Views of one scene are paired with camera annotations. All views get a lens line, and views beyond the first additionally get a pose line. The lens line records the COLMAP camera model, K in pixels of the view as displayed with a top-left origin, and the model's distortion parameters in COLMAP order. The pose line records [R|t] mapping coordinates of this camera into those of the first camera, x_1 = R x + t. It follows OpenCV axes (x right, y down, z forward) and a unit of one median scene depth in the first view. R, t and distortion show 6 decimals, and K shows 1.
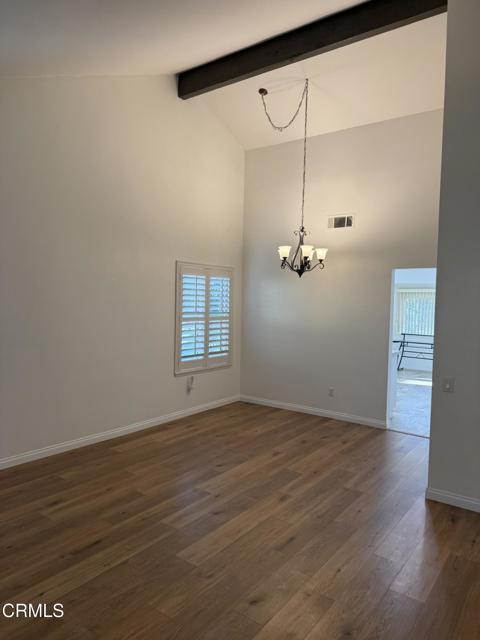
lens RADIAL K [[449.1, 0, 239.8], [0, 449.1, 319.7], [0, 0, 1]] dist [-0.013223, -0.015301]
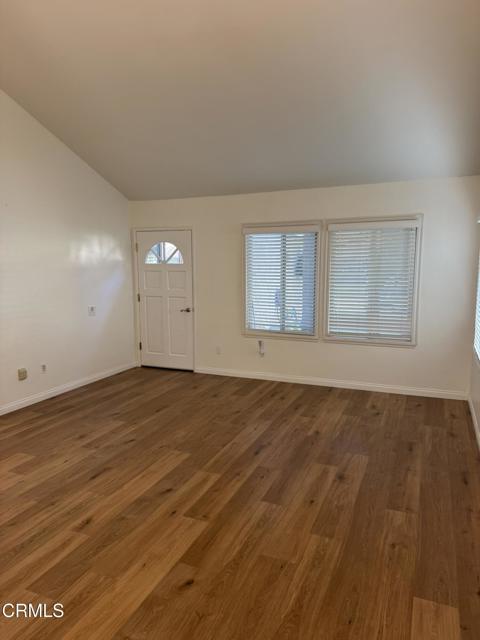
lens RADIAL K [[449.1, 0, 239.7], [0, 449.1, 319.5], [0, 0, 1]] dist [-0.013223, -0.015301]
pose [[-0.973547, 0.008180, -0.228339, 0.013578], [-0.030611, 0.985680, 0.165825, -0.075362], [0.226425, 0.168428, -0.959356, 1.815867]]
